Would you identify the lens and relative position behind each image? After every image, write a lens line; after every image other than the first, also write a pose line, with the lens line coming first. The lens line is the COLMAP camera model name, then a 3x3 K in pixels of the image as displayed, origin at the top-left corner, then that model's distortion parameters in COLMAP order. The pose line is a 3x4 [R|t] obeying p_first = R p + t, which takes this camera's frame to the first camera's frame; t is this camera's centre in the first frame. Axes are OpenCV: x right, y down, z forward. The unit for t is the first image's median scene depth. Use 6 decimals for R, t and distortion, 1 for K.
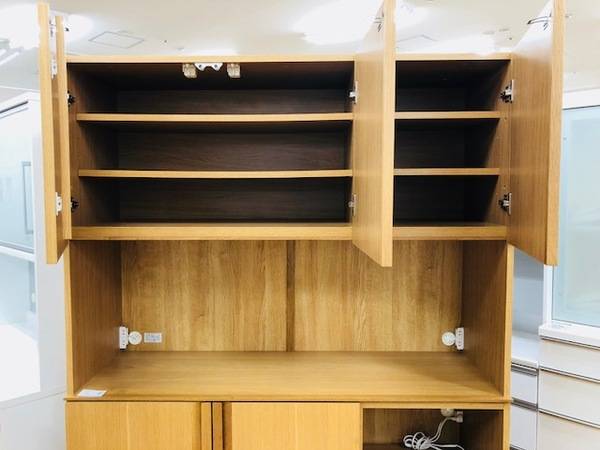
lens RADIAL K [[489.8, 0, 295.6], [0, 489.8, 224.1], [0, 0, 1]] dist [0.018272, -0.012947]
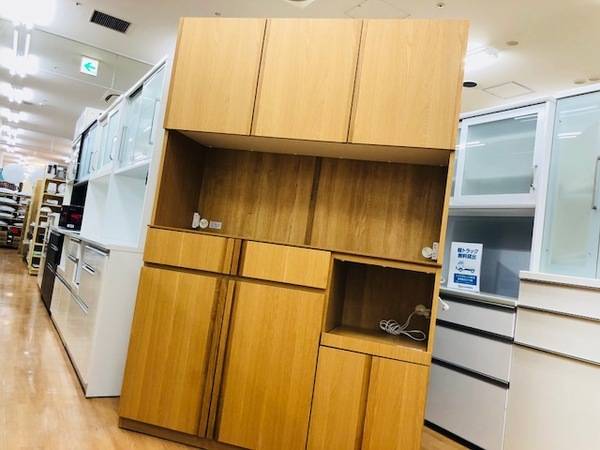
lens RADIAL K [[489.8, 0, 298.5], [0, 489.8, 223.9], [0, 0, 1]] dist [0.018272, -0.012947]
pose [[0.959000, 0.116107, -0.258530, 0.312036], [-0.153127, 0.979890, -0.127940, 0.375400], [0.238476, 0.162282, 0.957493, -0.310297]]
